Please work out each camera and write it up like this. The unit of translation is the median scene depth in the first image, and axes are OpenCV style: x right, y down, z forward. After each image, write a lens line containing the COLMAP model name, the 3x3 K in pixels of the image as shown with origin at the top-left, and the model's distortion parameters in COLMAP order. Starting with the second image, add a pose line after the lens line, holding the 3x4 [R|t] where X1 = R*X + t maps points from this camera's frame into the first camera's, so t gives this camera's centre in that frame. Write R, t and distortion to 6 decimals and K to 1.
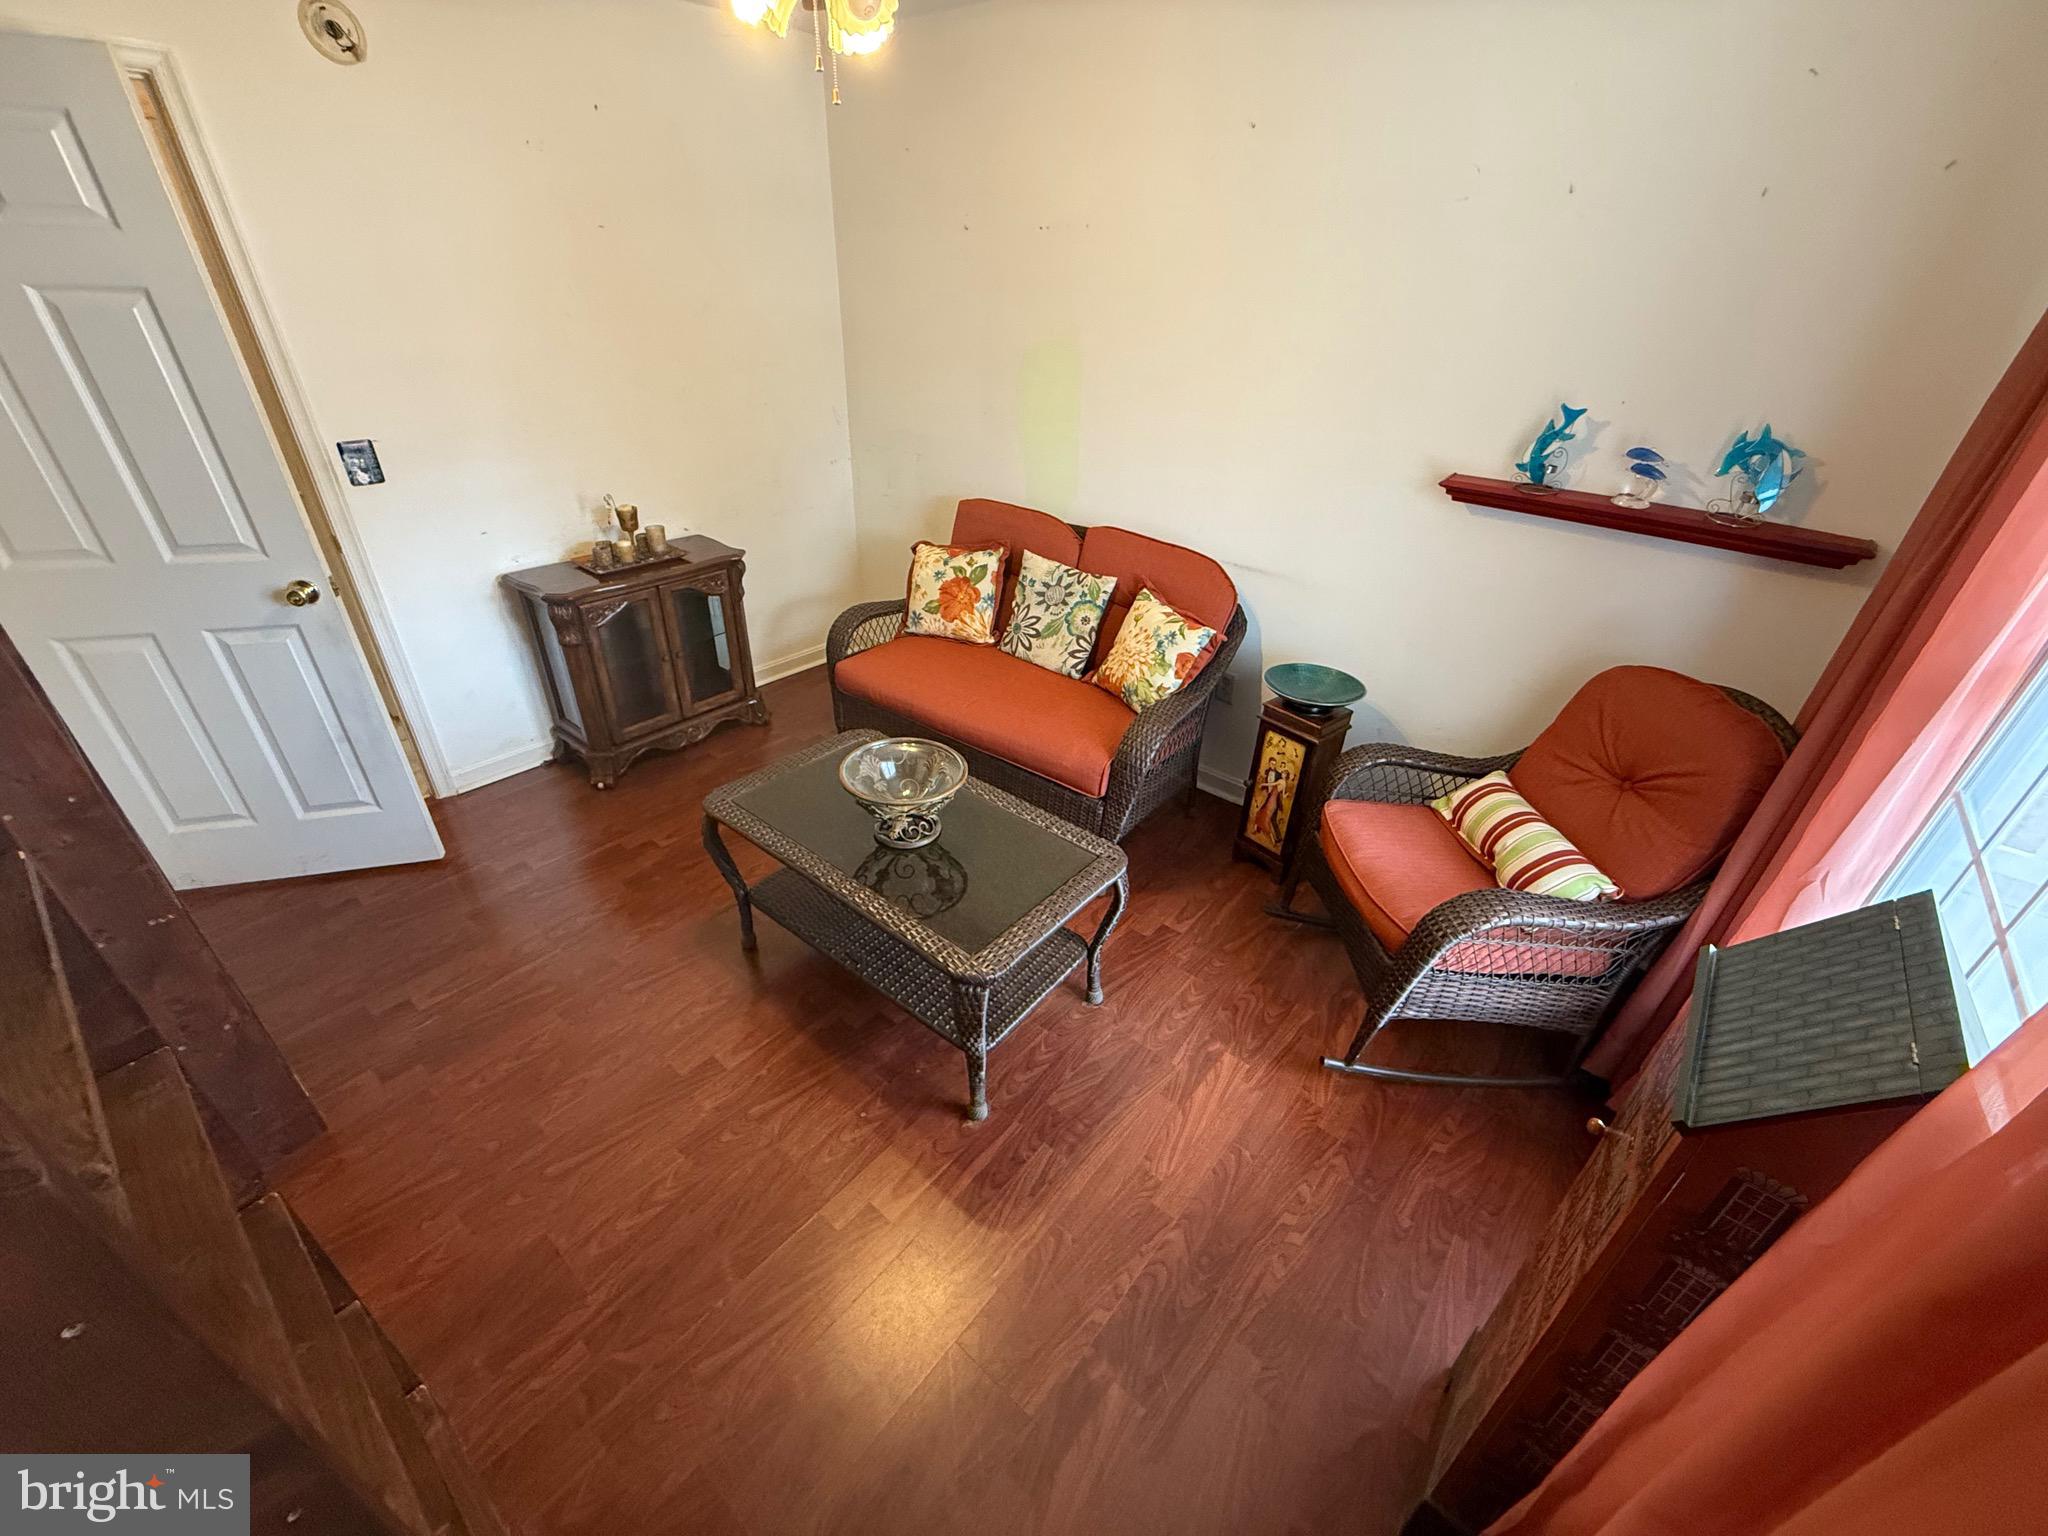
lens RADIAL K [[814.0, 0, 1021.1], [0, 814.0, 769.1], [0, 0, 1]] dist [-0.000426, 0.000035]
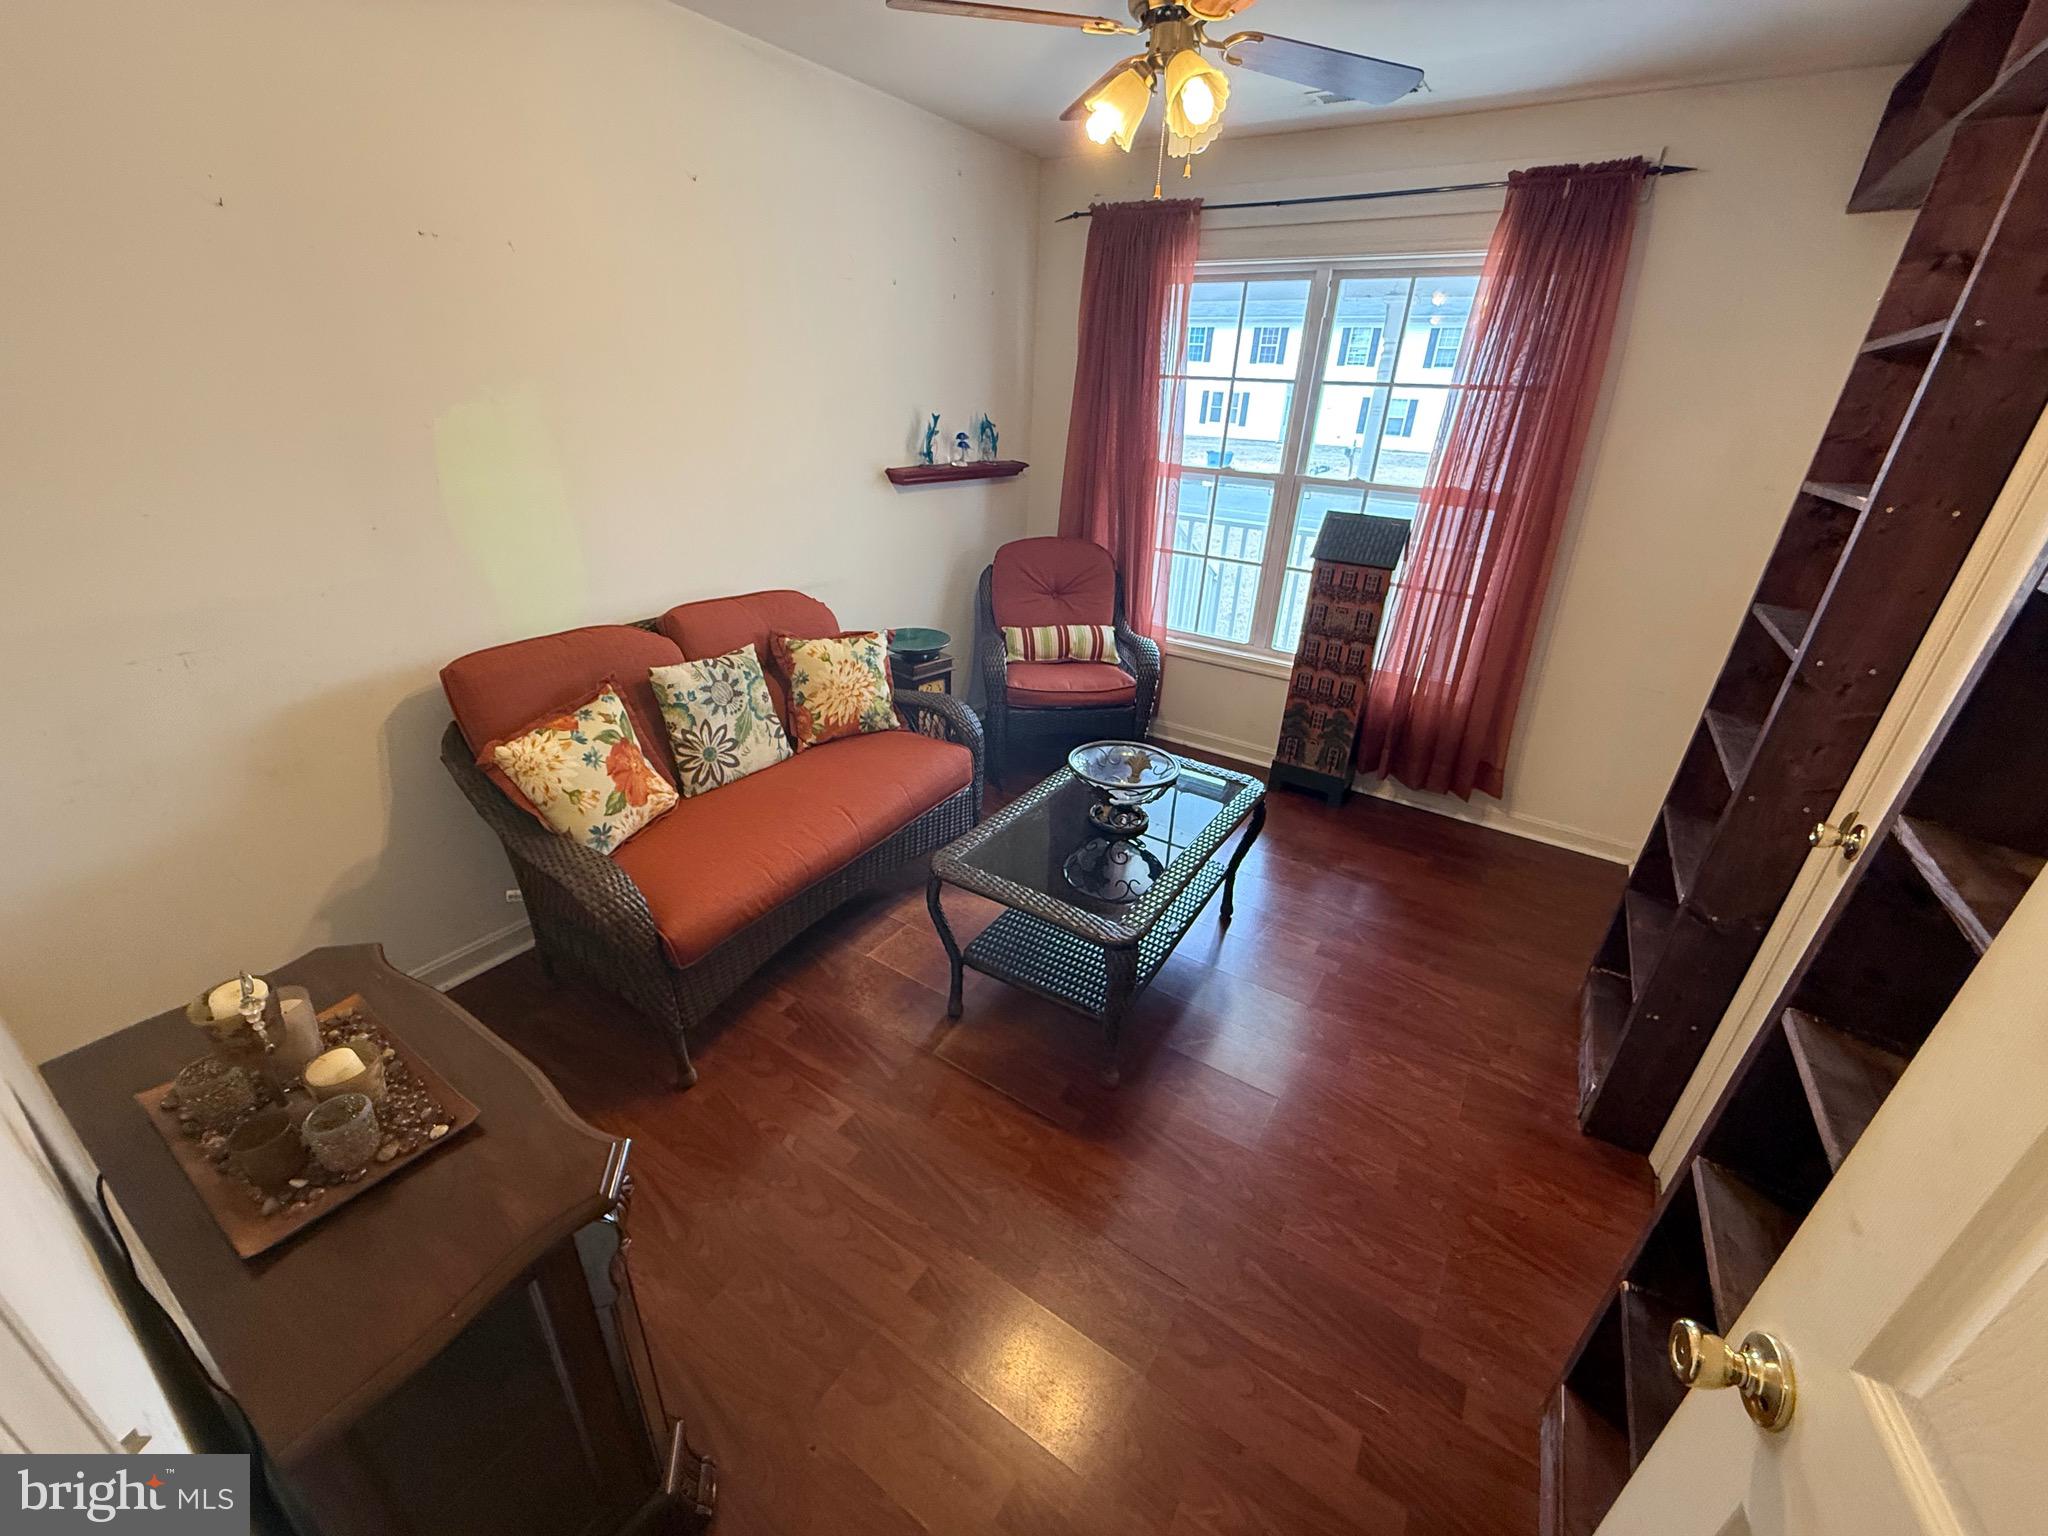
lens RADIAL K [[814.0, 0, 1019.0], [0, 814.0, 769.5], [0, 0, 1]] dist [-0.000426, 0.000035]
pose [[-0.113251, -0.458176, 0.881617, -0.770842], [0.475545, 0.754093, 0.452990, -0.392033], [-0.872371, 0.470550, 0.132482, 0.670322]]
